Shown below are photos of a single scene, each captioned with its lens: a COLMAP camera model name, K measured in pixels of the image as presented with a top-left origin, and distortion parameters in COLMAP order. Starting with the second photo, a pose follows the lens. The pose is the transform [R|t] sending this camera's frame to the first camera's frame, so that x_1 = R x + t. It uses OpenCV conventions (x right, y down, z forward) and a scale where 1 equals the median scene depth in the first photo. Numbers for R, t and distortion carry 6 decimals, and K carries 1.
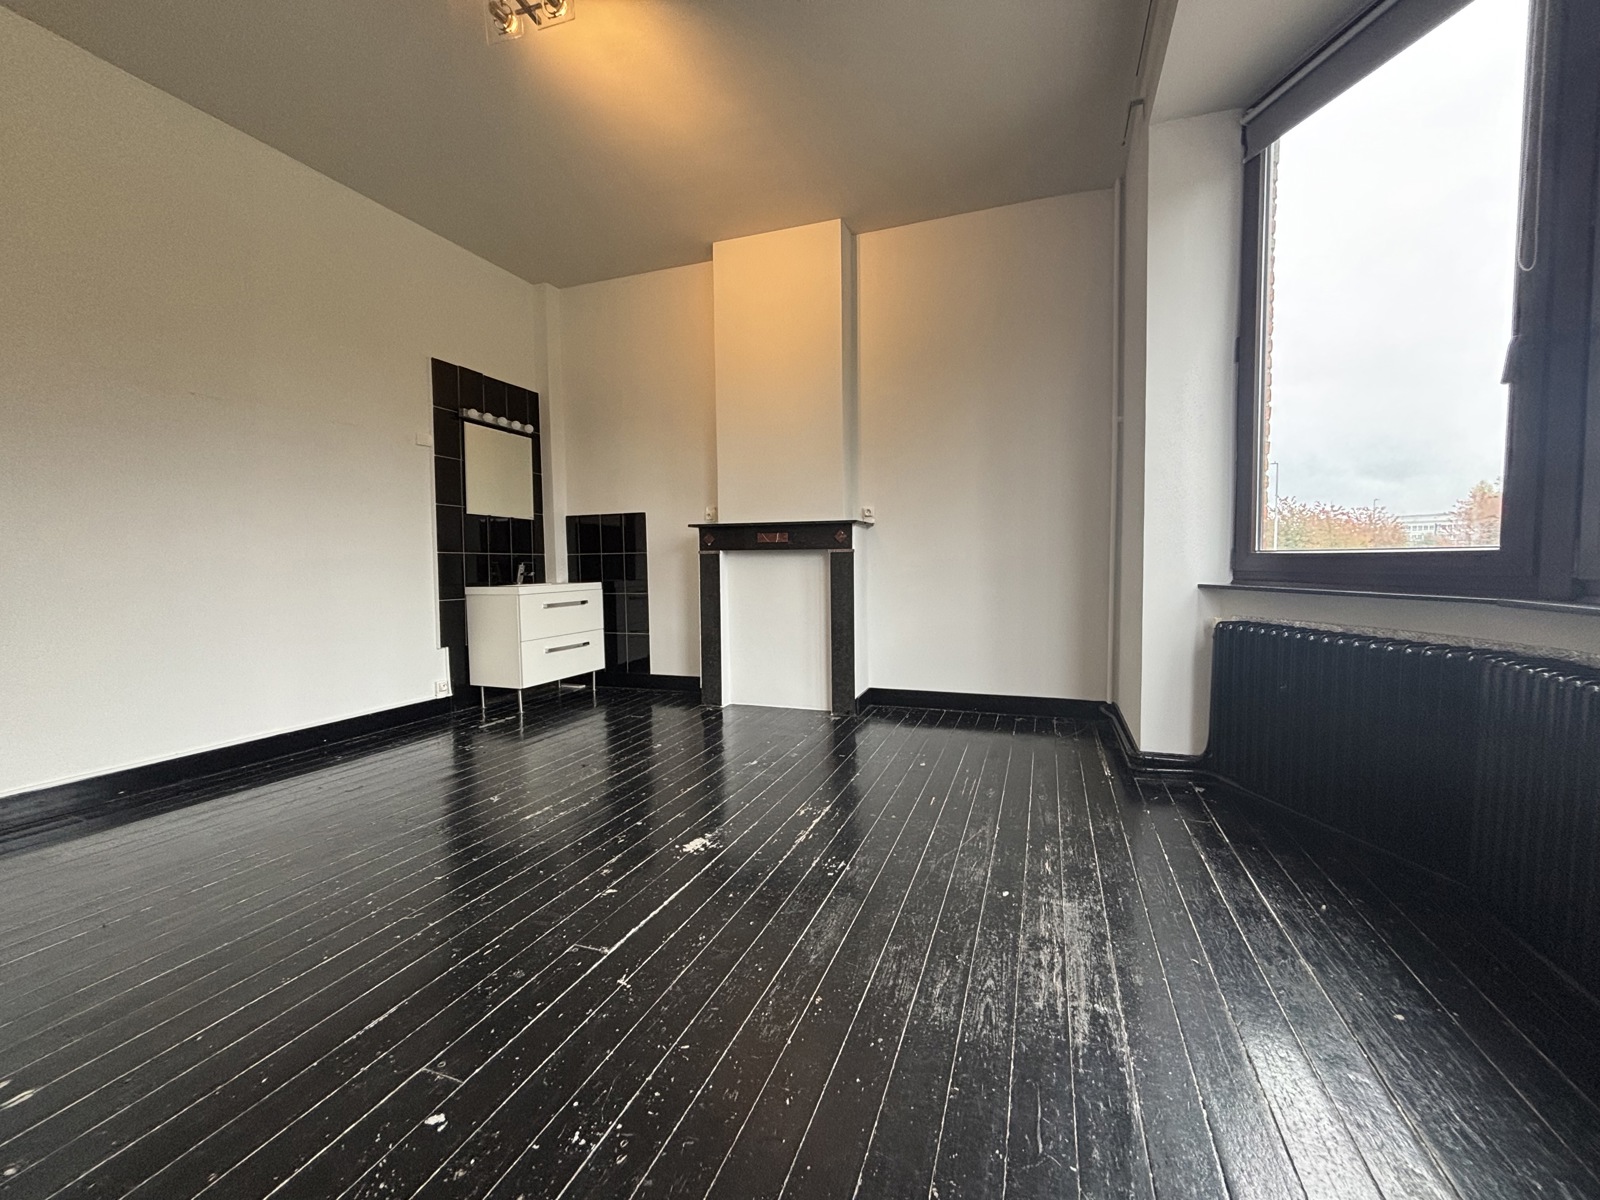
lens RADIAL K [[637.7, 0, 800.0], [0, 637.7, 600.0], [0, 0, 1]] dist [0.016640, -0.000027]
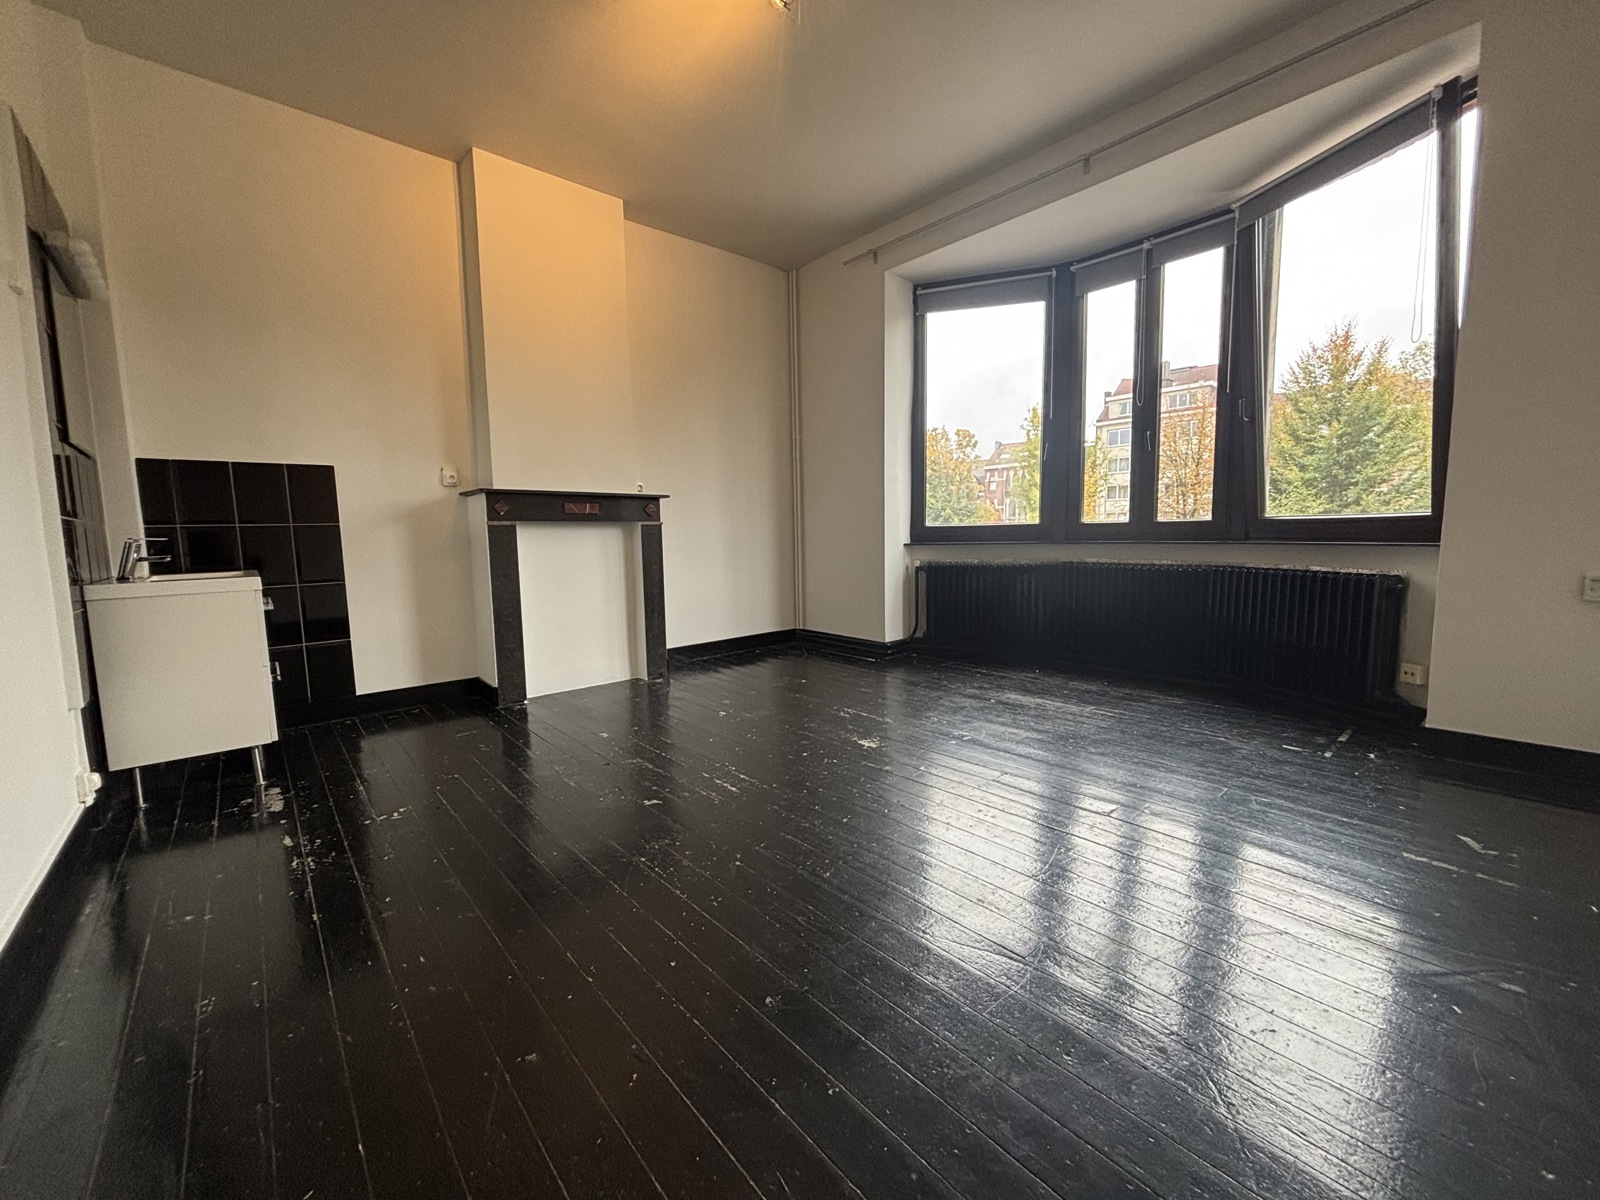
lens RADIAL K [[642.6, 0, 800.0], [0, 642.6, 600.0], [0, 0, 1]] dist [-0.000303, -0.000036]
pose [[0.478527, -0.089265, 0.873524, -0.684418], [0.069353, 0.995554, 0.063743, -0.000938], [-0.875330, 0.030078, 0.482590, 0.245334]]
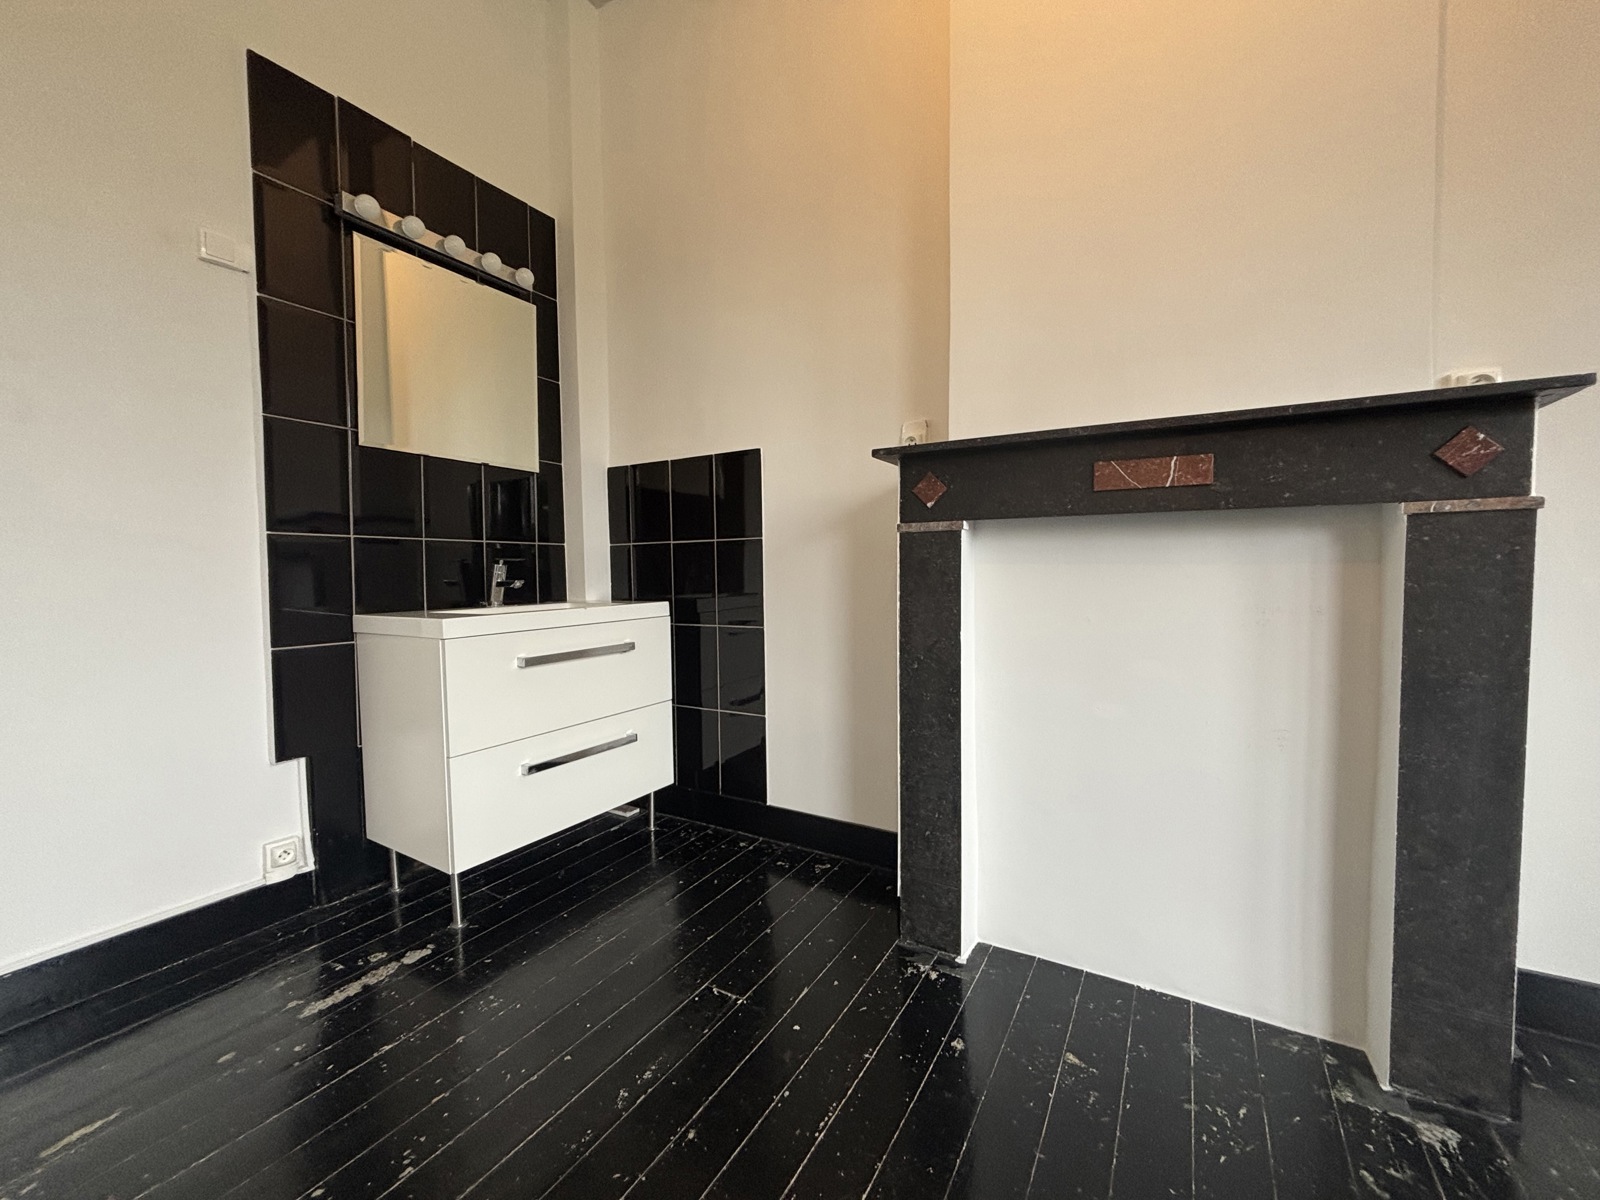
lens RADIAL K [[642.6, 0, 800.0], [0, 642.6, 600.0], [0, 0, 1]] dist [-0.000303, -0.000036]
pose [[0.982389, 0.009391, -0.186608, -0.142235], [-0.011206, 0.999900, -0.008675, -0.029129], [0.186508, 0.010613, 0.982396, 0.617489]]
